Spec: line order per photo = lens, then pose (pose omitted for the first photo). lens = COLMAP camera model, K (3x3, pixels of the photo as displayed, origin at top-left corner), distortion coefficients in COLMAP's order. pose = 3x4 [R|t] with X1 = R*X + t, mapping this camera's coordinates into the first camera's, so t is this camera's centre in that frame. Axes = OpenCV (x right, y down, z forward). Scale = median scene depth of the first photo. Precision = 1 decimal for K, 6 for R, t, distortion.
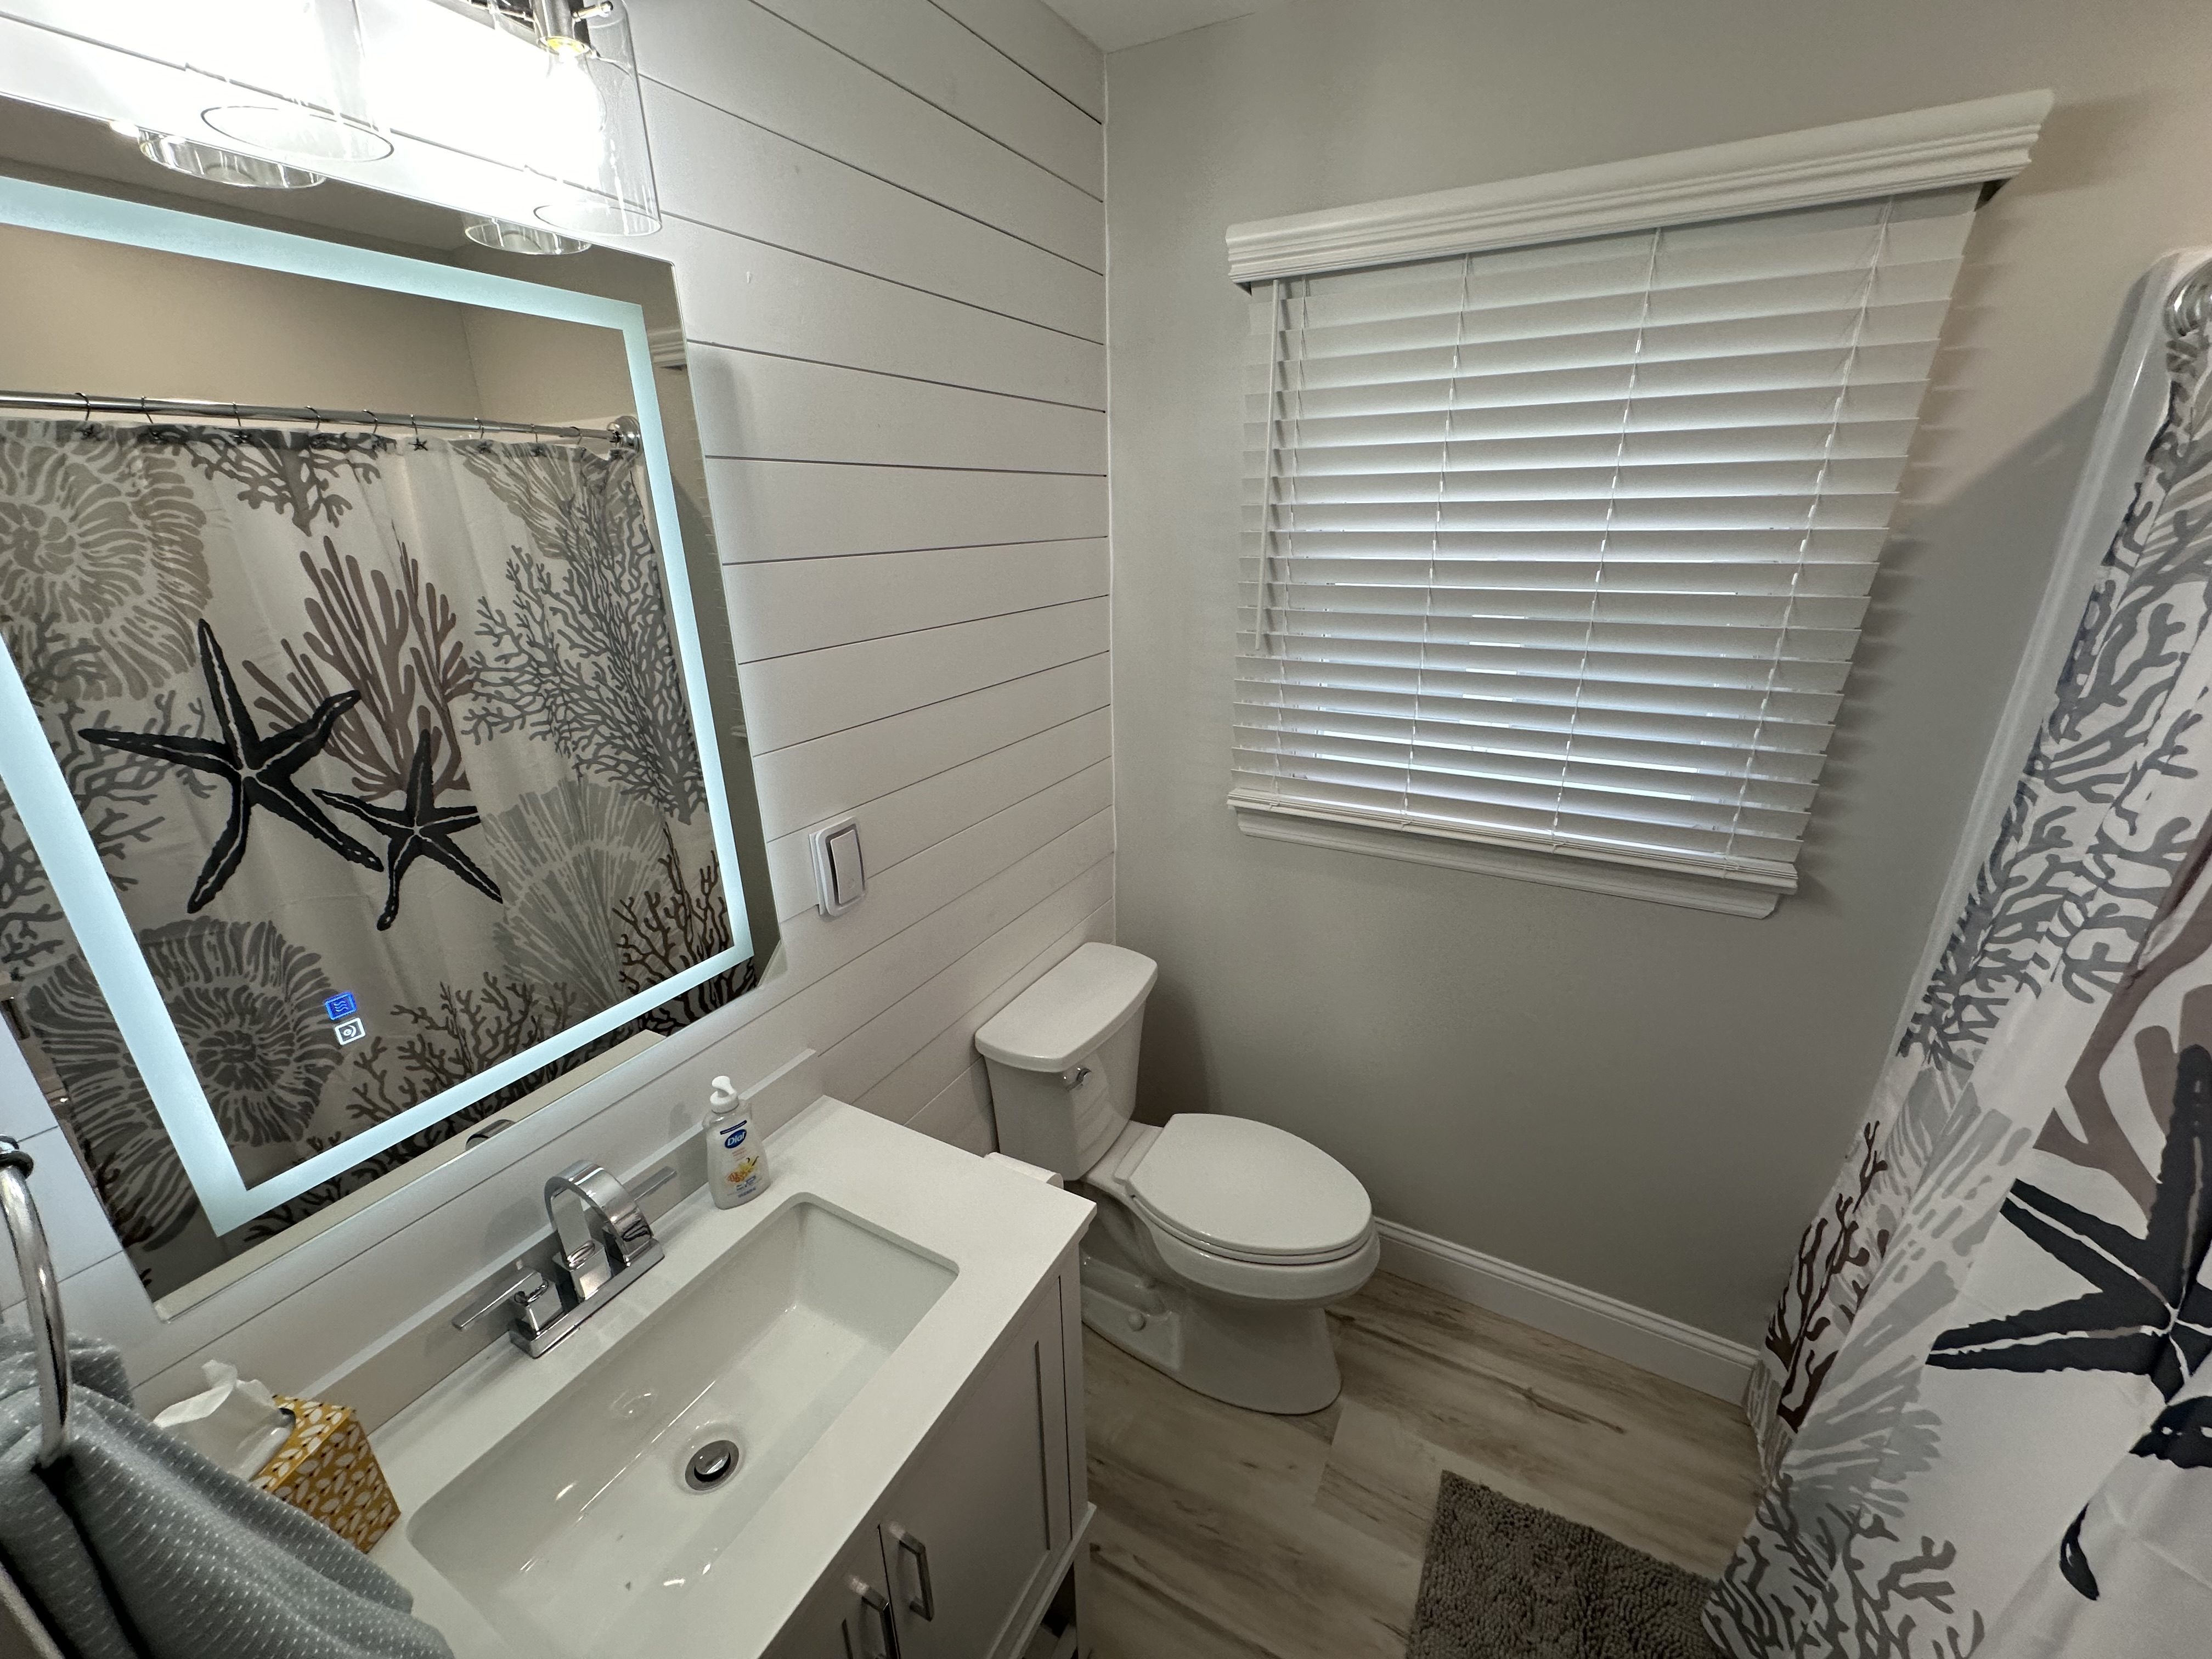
lens RADIAL K [[877.0, 0, 1107.6], [0, 877.0, 833.7], [0, 0, 1]] dist [-0.002187, -0.000057]
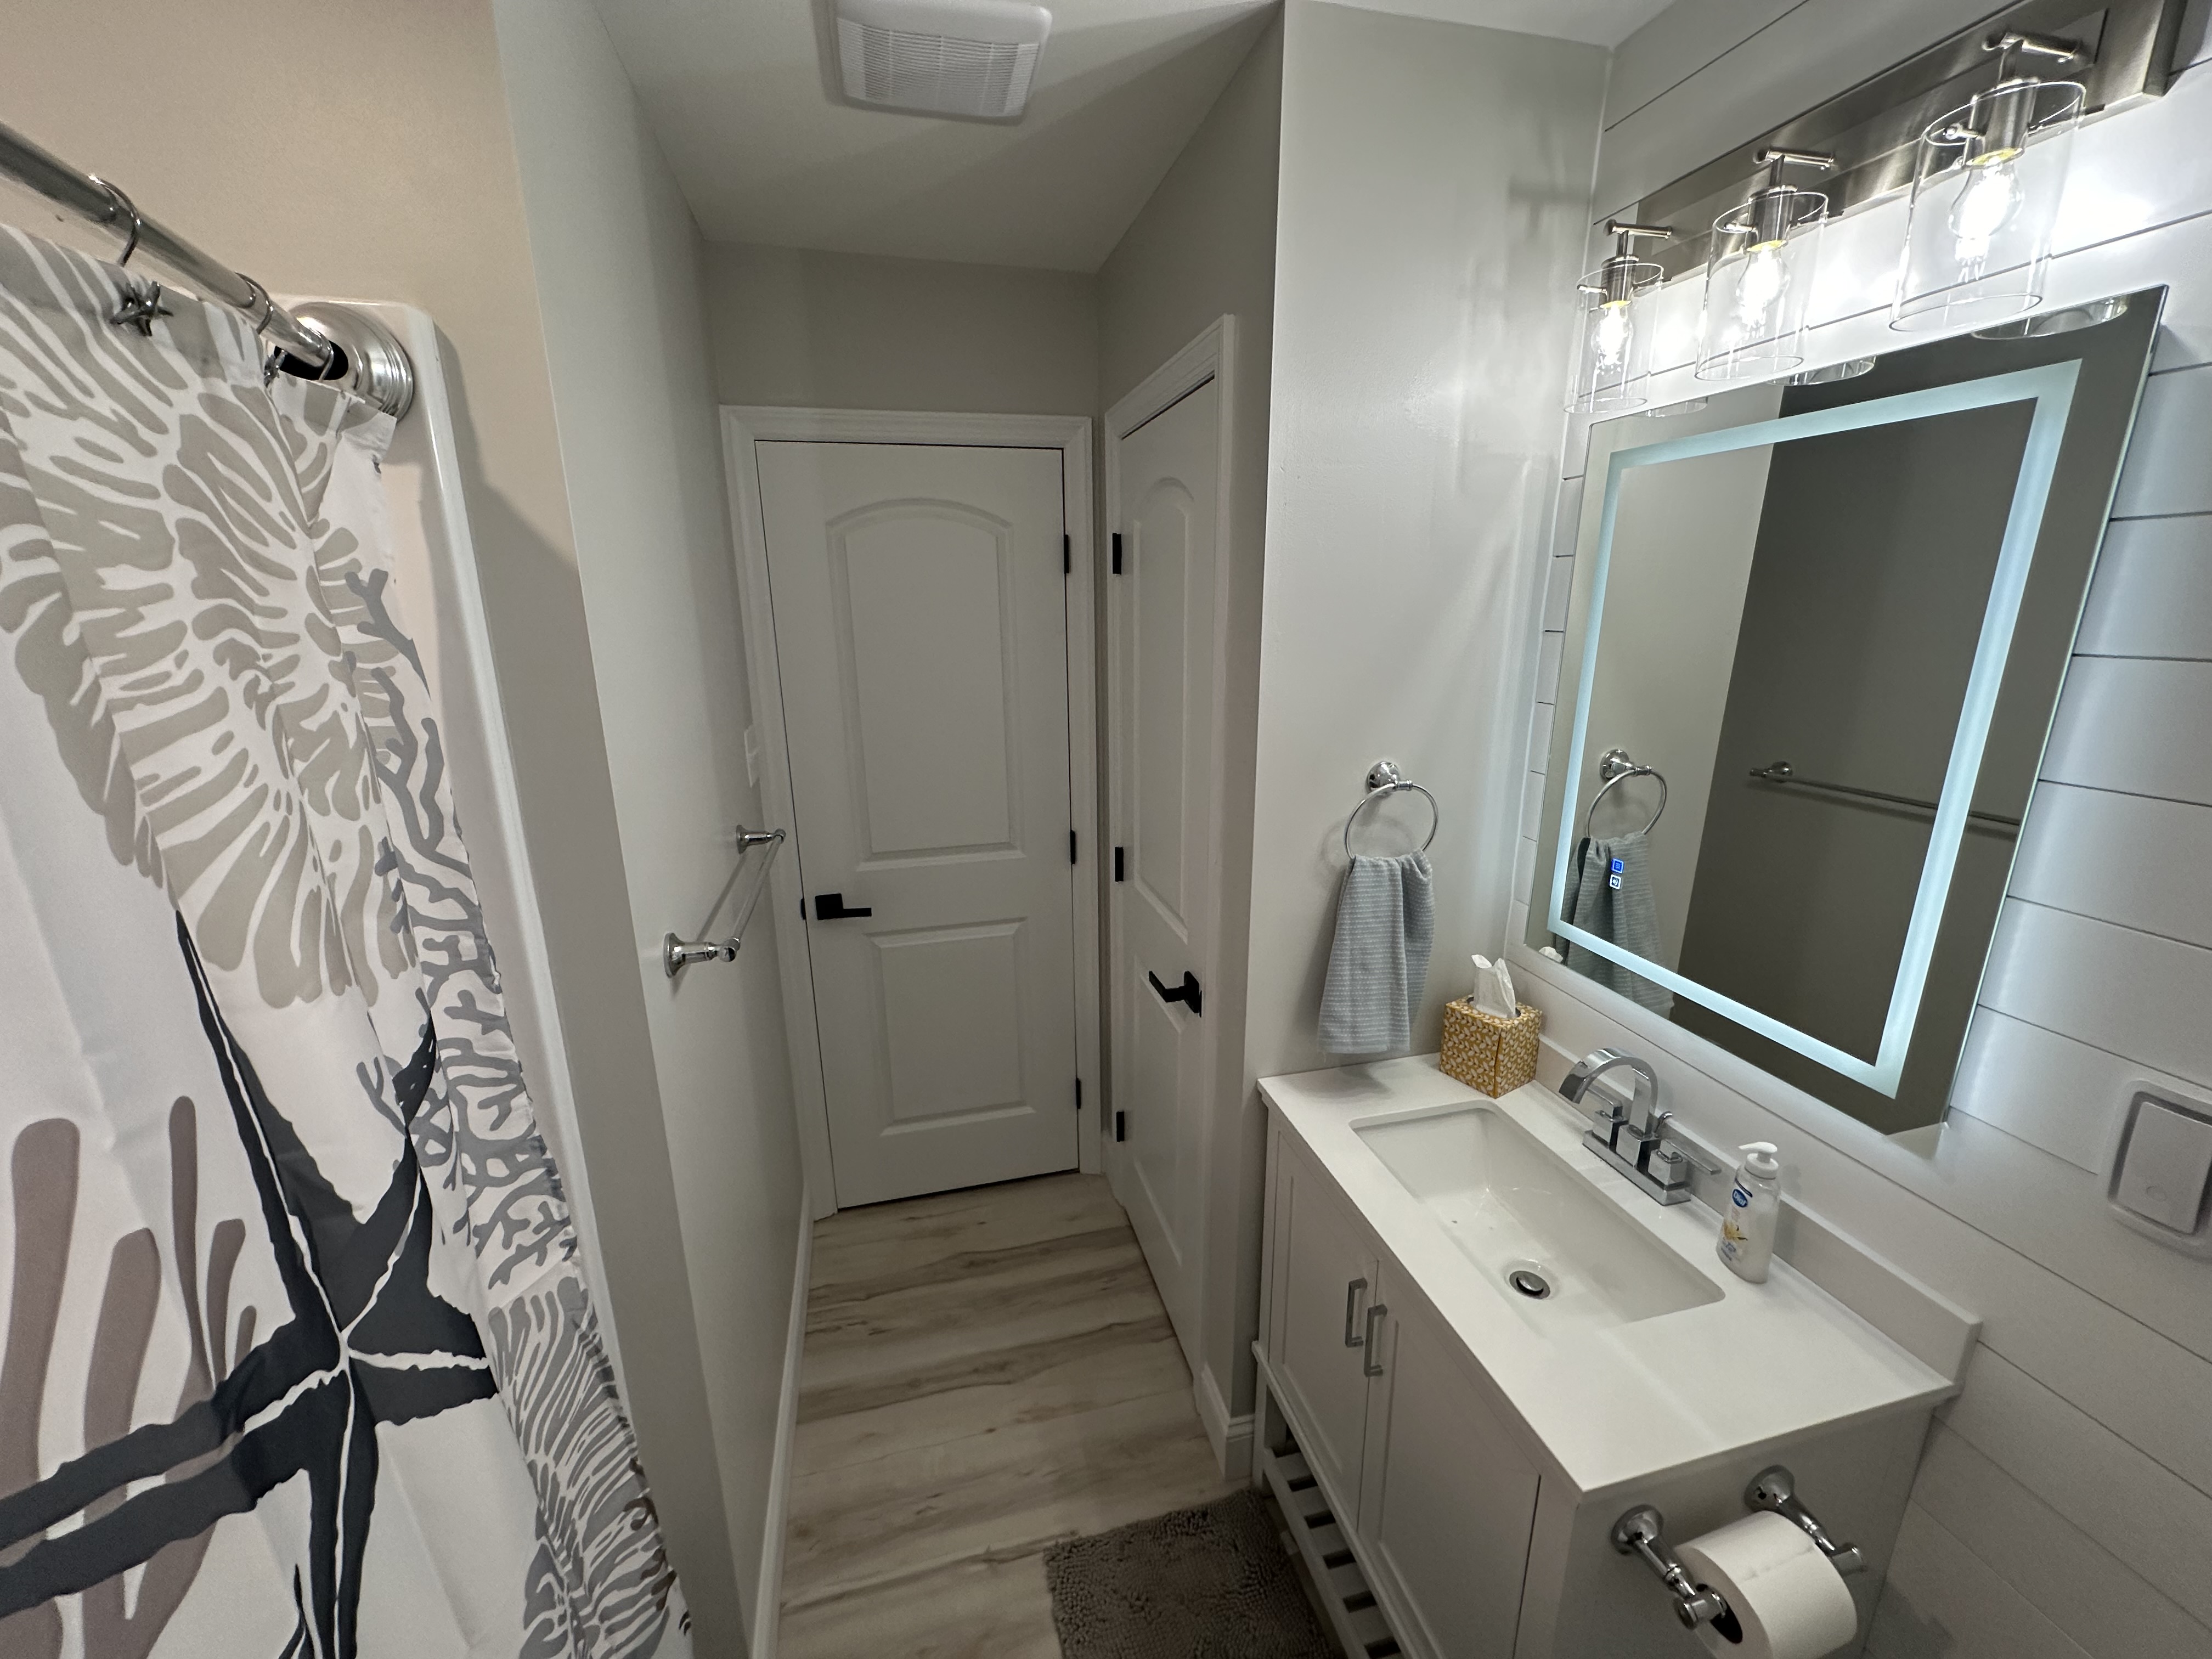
lens RADIAL K [[877.0, 0, 1107.6], [0, 877.0, 833.7], [0, 0, 1]] dist [-0.002187, -0.000057]
pose [[-0.734347, 0.196013, -0.649856, 0.489266], [-0.216587, 0.839685, 0.498016, -0.249589], [0.643292, 0.506467, -0.574166, 0.646197]]
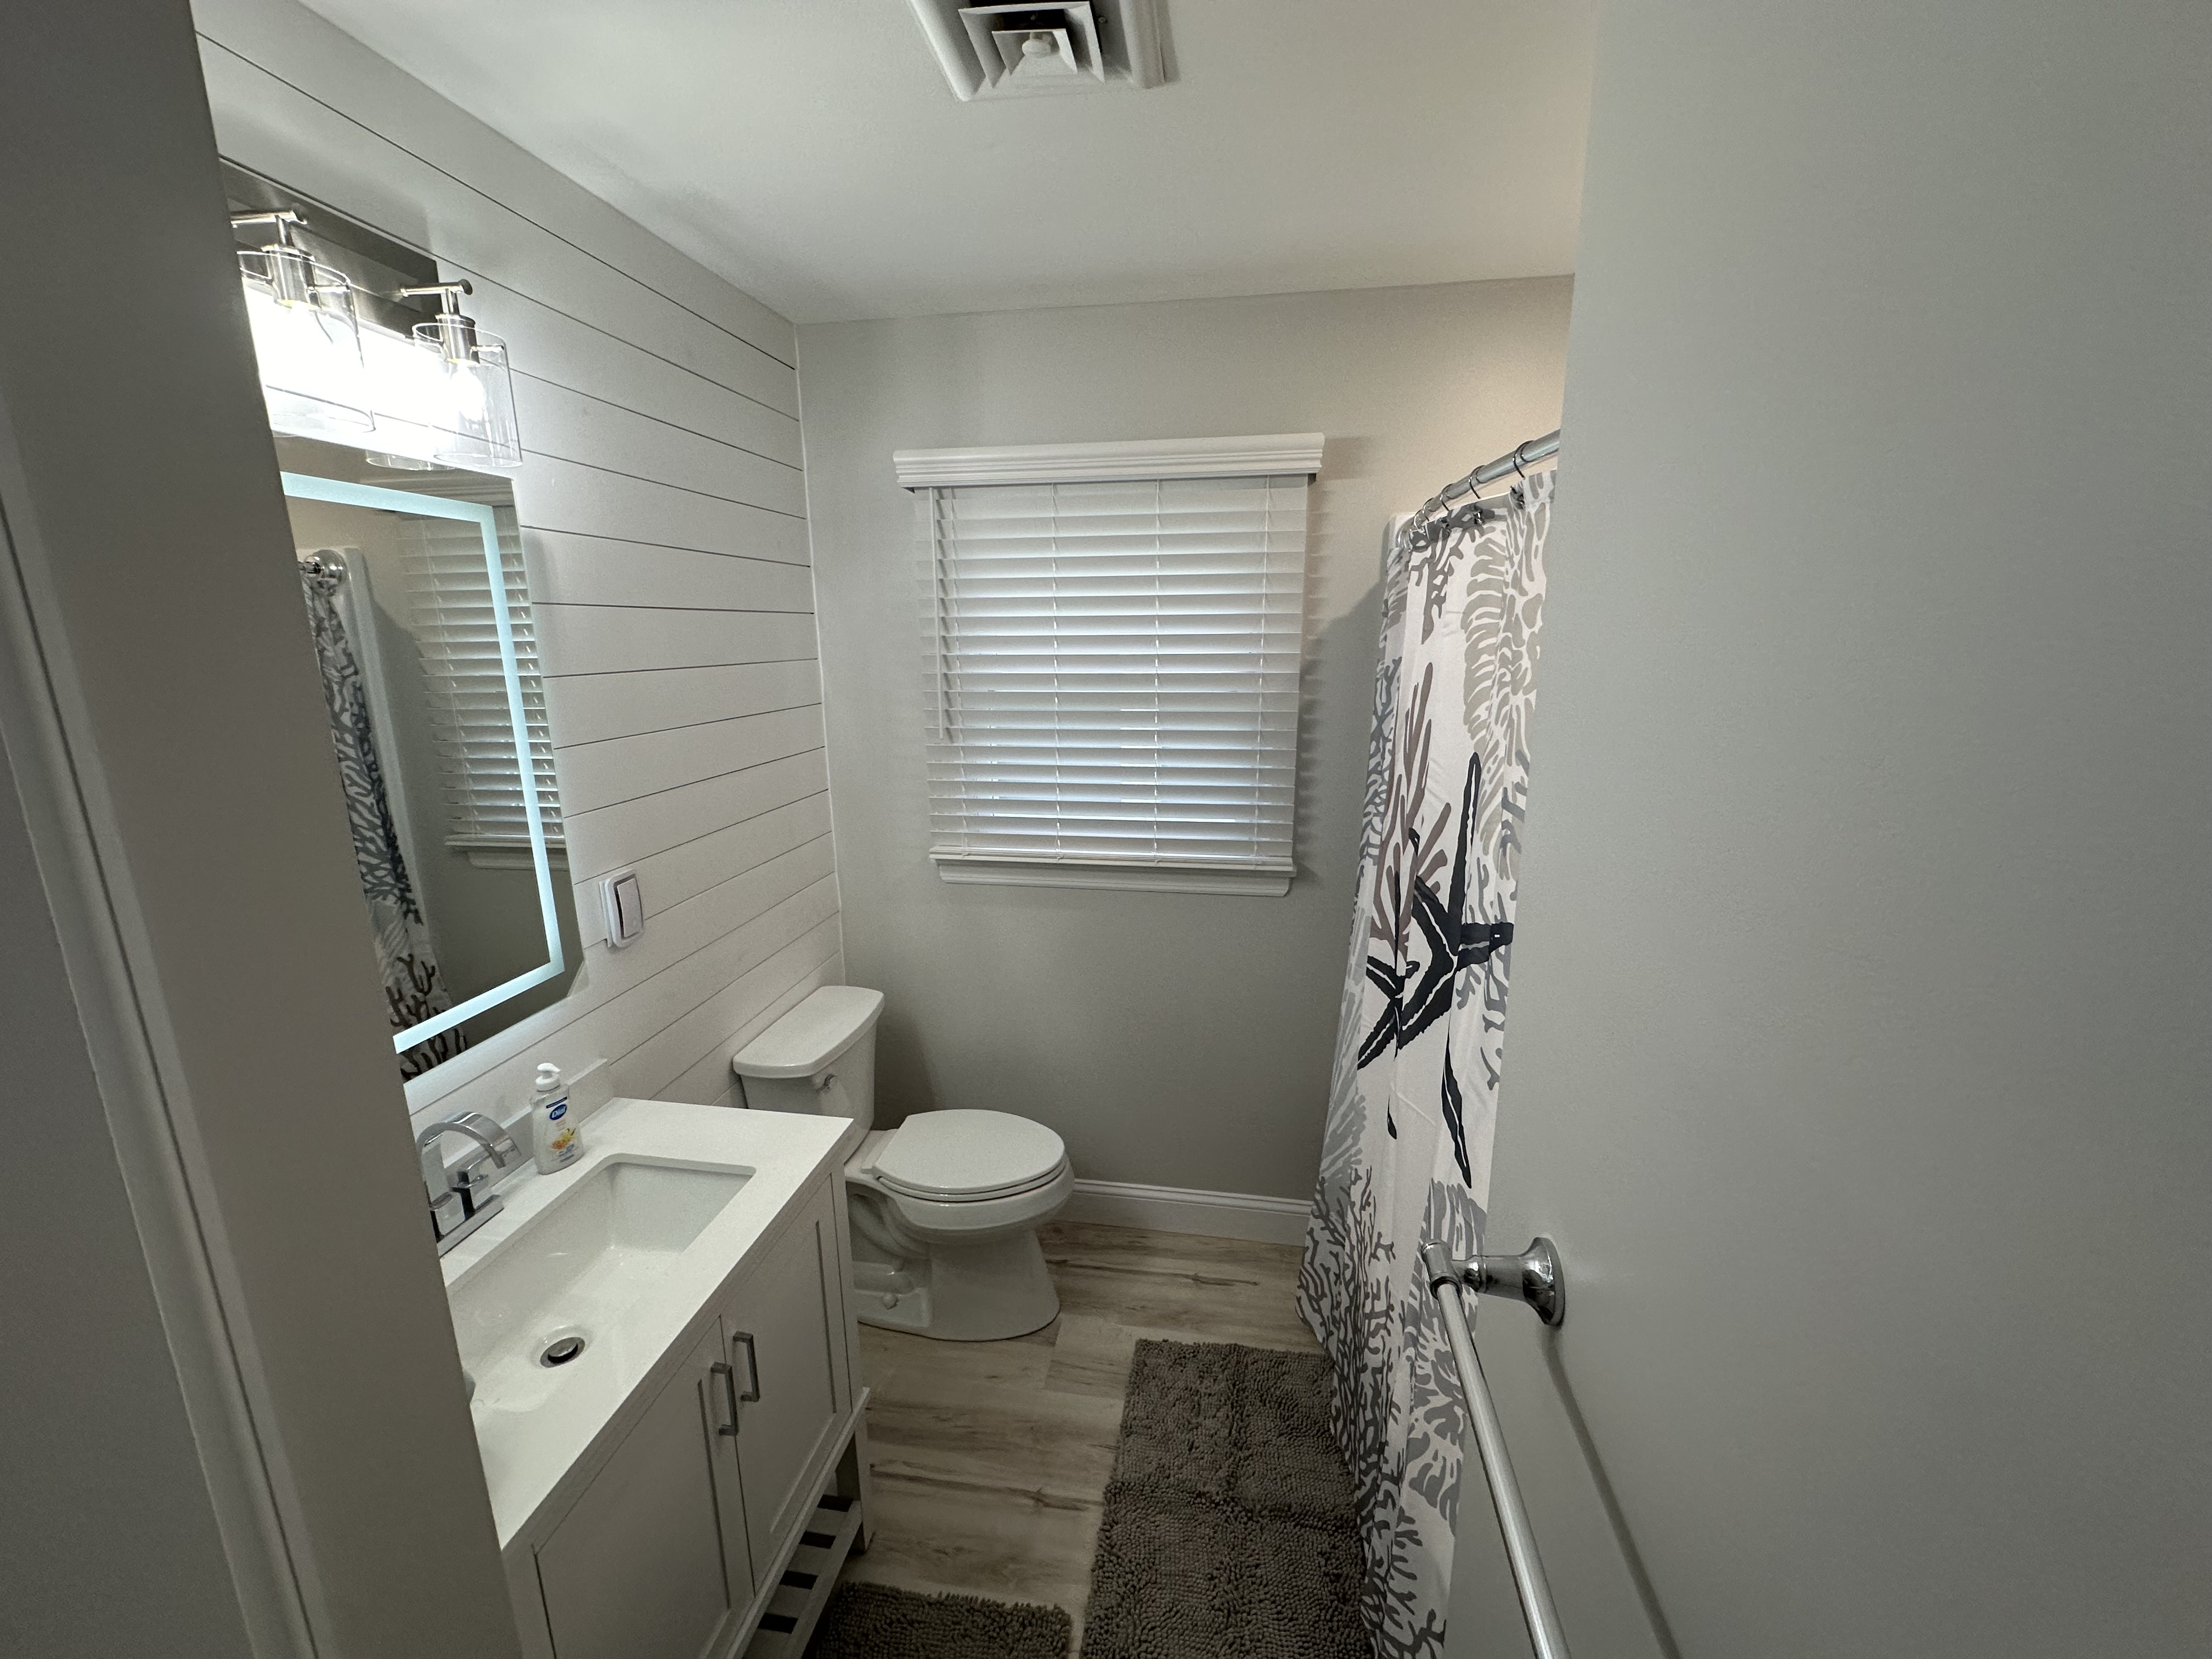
lens RADIAL K [[877.0, 0, 1107.6], [0, 877.0, 833.7], [0, 0, 1]] dist [-0.002187, -0.000057]
pose [[0.943732, -0.066528, 0.323952, -0.039341], [0.108076, 0.987815, -0.111983, 0.126929], [-0.312554, 0.140693, 0.939423, -0.368272]]
